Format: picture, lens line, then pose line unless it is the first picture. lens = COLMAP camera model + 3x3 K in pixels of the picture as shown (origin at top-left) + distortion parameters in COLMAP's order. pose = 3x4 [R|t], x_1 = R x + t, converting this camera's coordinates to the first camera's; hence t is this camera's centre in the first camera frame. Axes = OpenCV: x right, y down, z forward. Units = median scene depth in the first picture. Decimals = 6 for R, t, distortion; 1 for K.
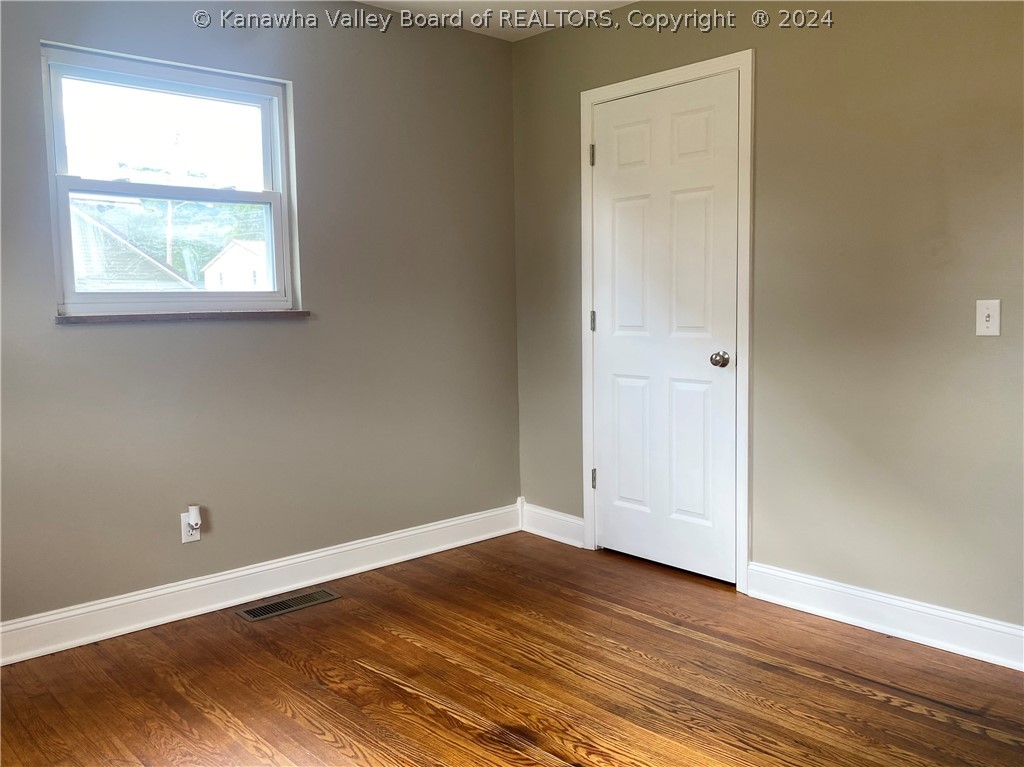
lens RADIAL K [[806.0, 0, 512.0], [0, 806.0, 383.5], [0, 0, 1]] dist [0.057169, -0.083791]
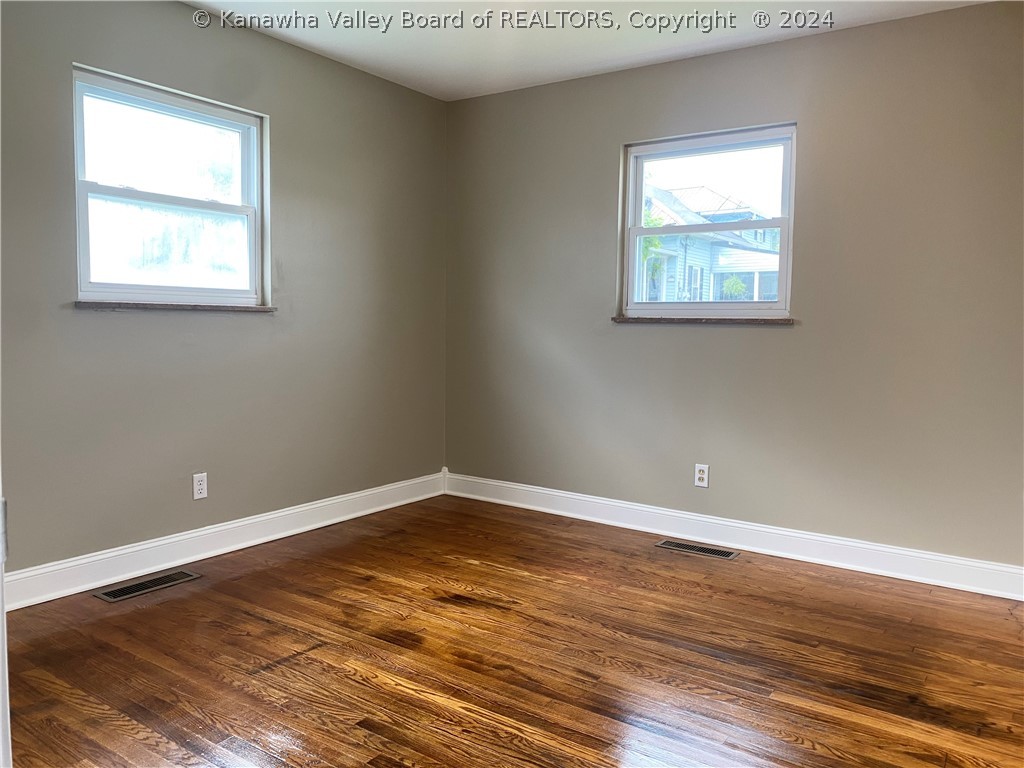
lens RADIAL K [[772.6, 0, 515.8], [0, 772.6, 382.3], [0, 0, 1]] dist [-0.003453, -0.007126]
pose [[0.963850, 0.028054, 0.264965, -0.211281], [-0.026170, 0.999601, -0.010636, 0.022279], [-0.265158, 0.003318, 0.964199, -0.186807]]
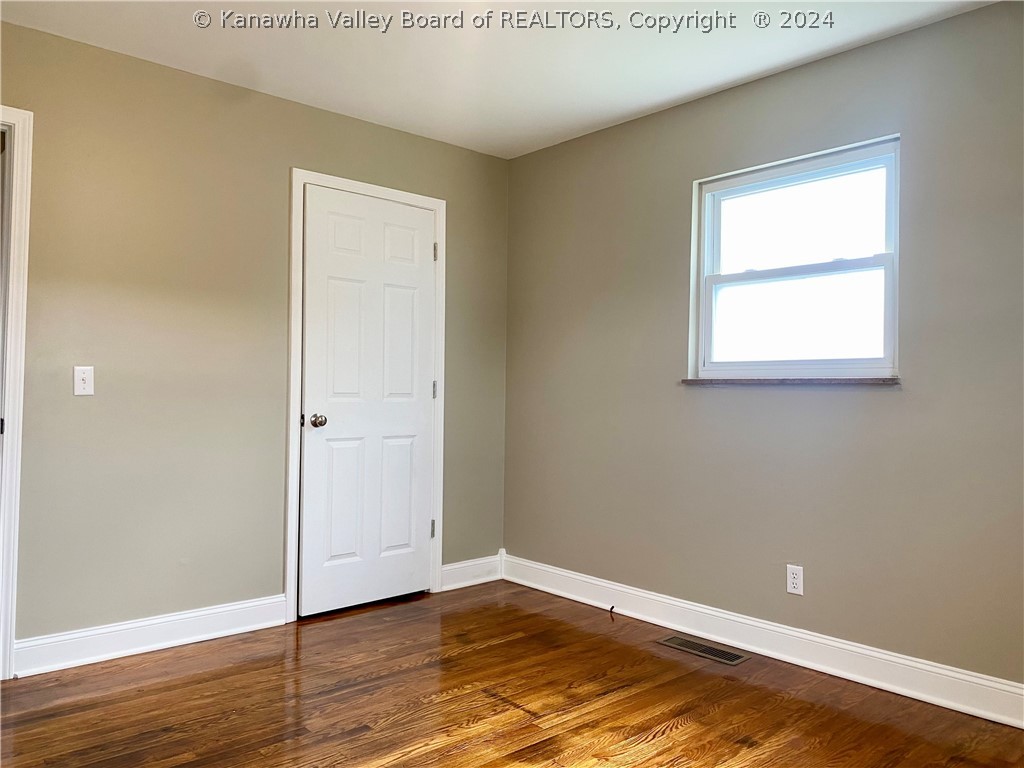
lens RADIAL K [[772.6, 0, 515.8], [0, 772.6, 382.3], [0, 0, 1]] dist [-0.003453, -0.007126]
pose [[0.029255, 0.013824, -0.999476, 0.618727], [-0.099900, 0.994938, 0.010837, -0.055438], [0.994567, 0.099531, 0.030488, 0.582231]]
